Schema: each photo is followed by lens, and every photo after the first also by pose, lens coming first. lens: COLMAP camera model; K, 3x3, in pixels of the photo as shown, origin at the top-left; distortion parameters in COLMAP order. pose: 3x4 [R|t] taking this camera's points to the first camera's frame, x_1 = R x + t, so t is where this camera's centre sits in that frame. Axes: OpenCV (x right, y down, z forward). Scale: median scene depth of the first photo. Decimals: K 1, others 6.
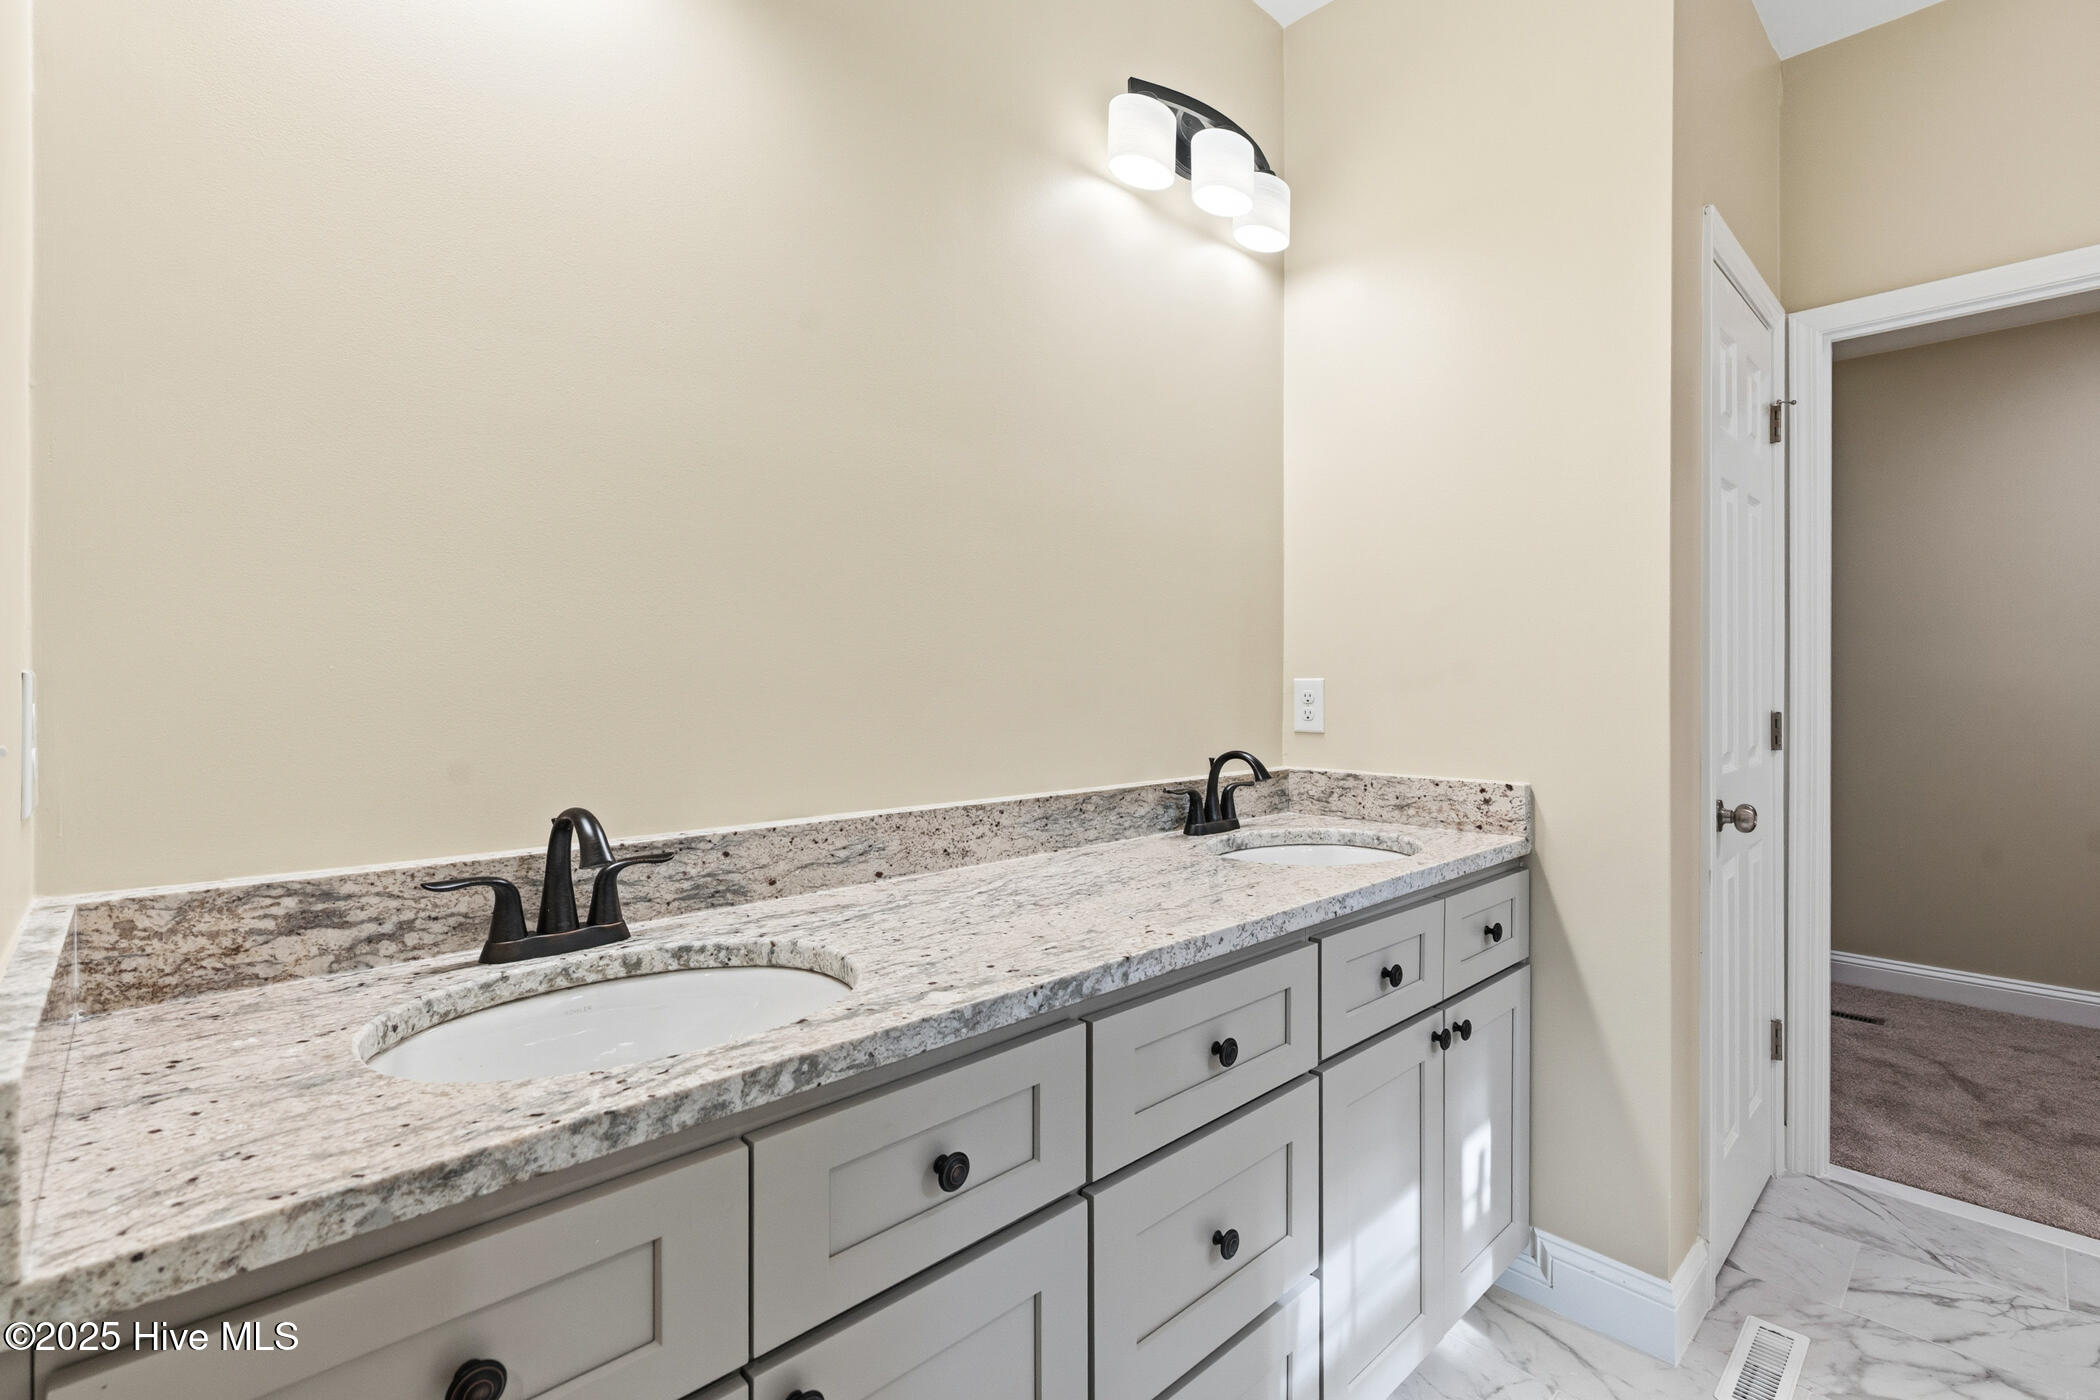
lens RADIAL K [[949.5, 0, 1050.2], [0, 949.5, 686.6], [0, 0, 1]] dist [-0.015813, 0.010648]
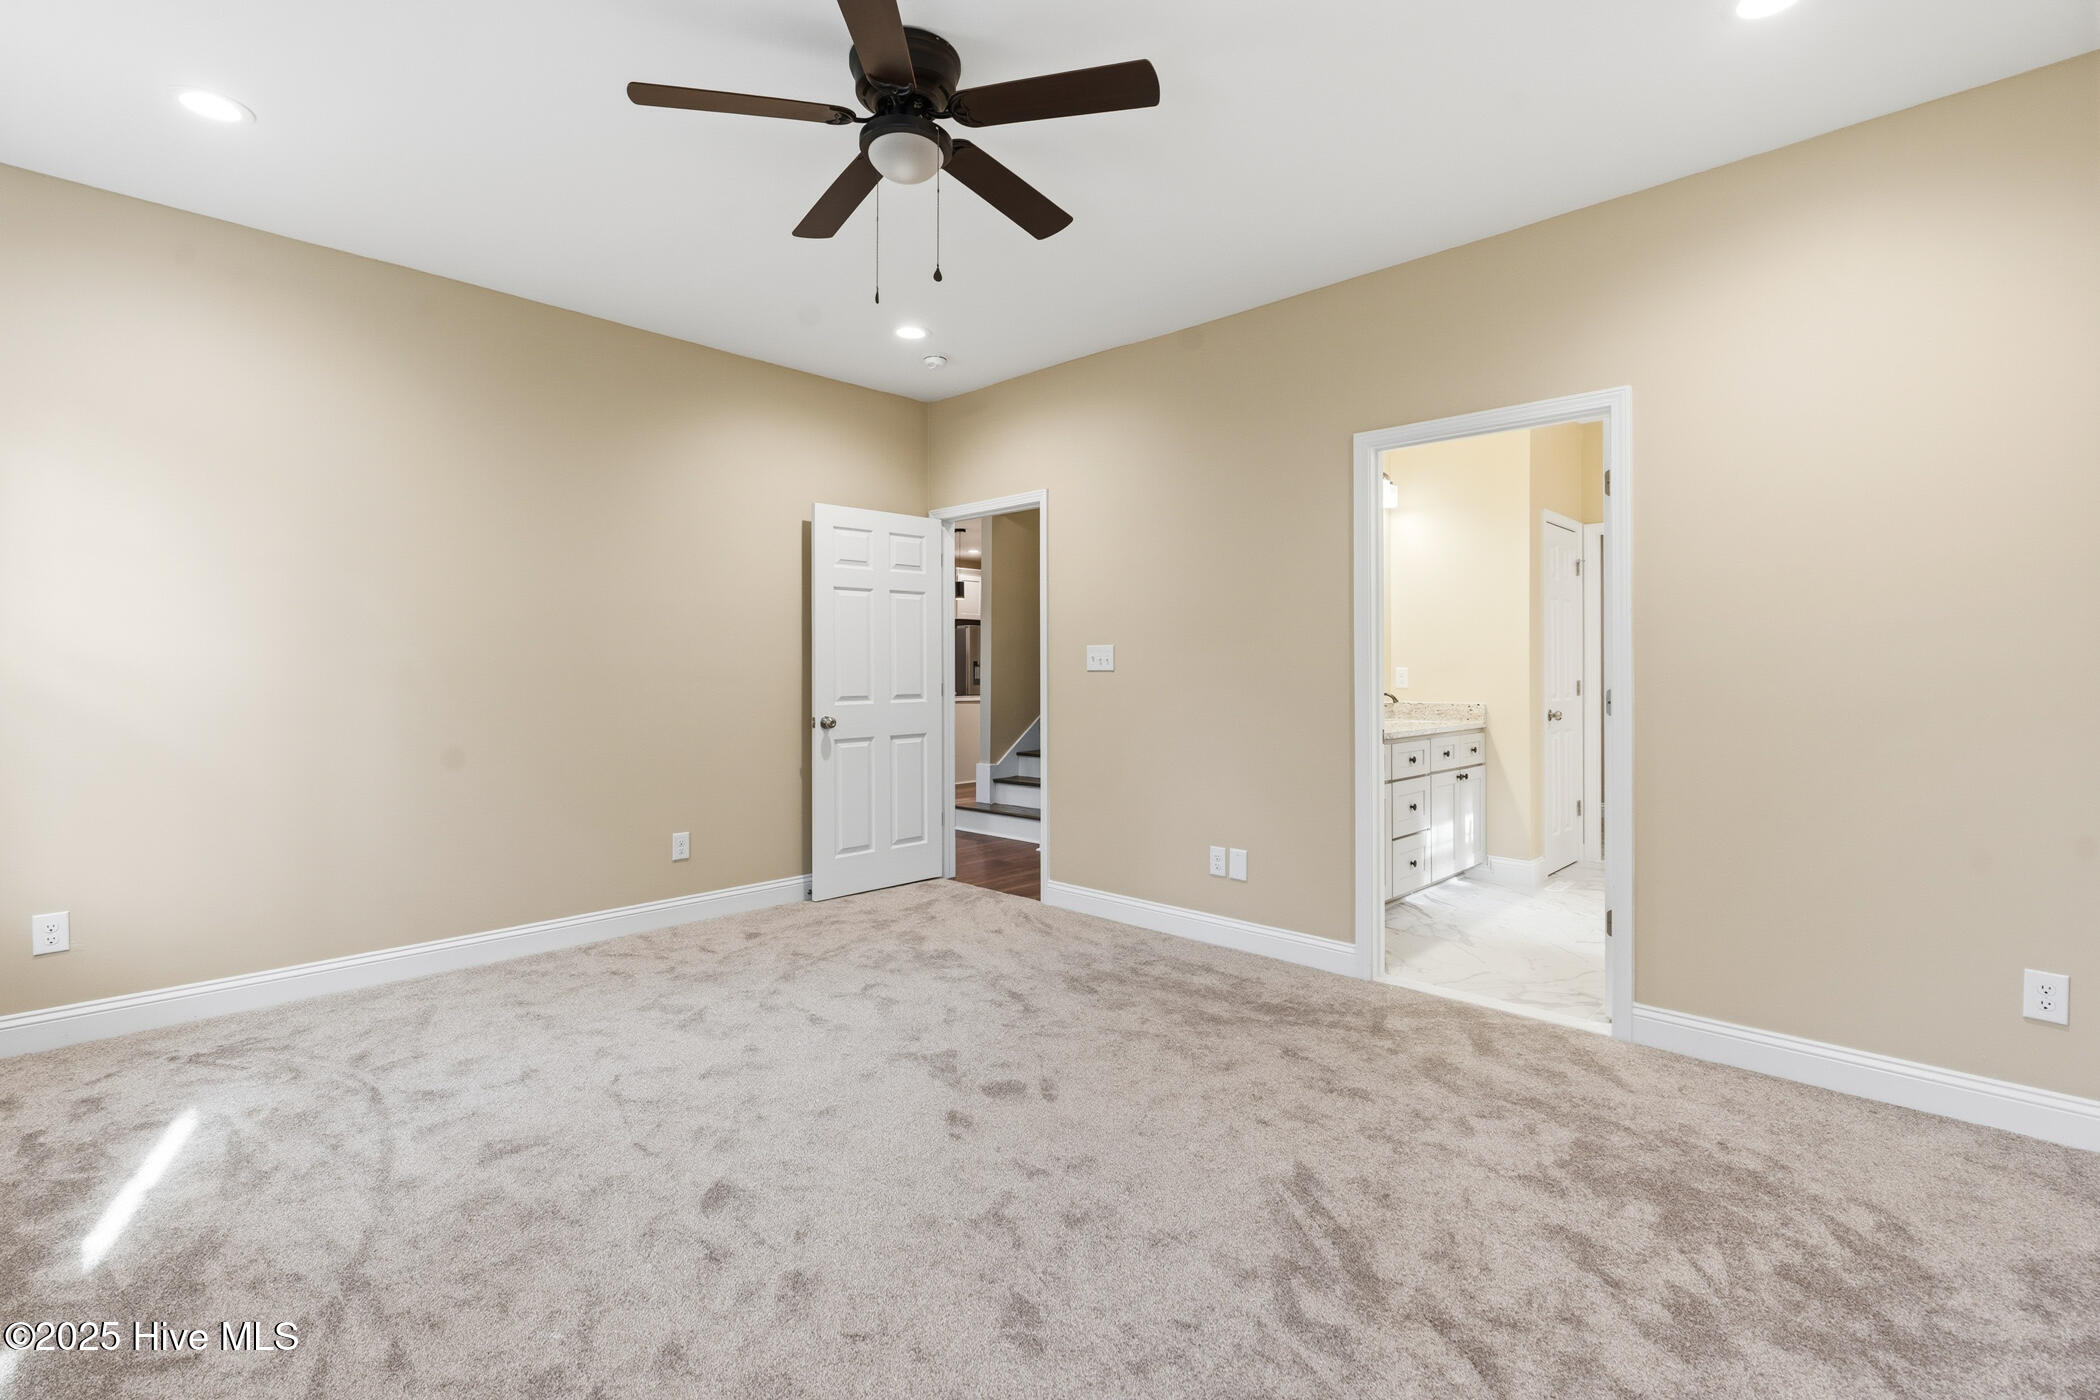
lens RADIAL K [[949.5, 0, 1050.2], [0, 949.5, 686.6], [0, 0, 1]] dist [-0.015813, 0.010648]
pose [[0.998985, -0.005978, 0.044651, -0.998959], [0.005455, 0.999915, 0.011829, 0.006244], [-0.044718, -0.011573, 0.998933, -1.924936]]
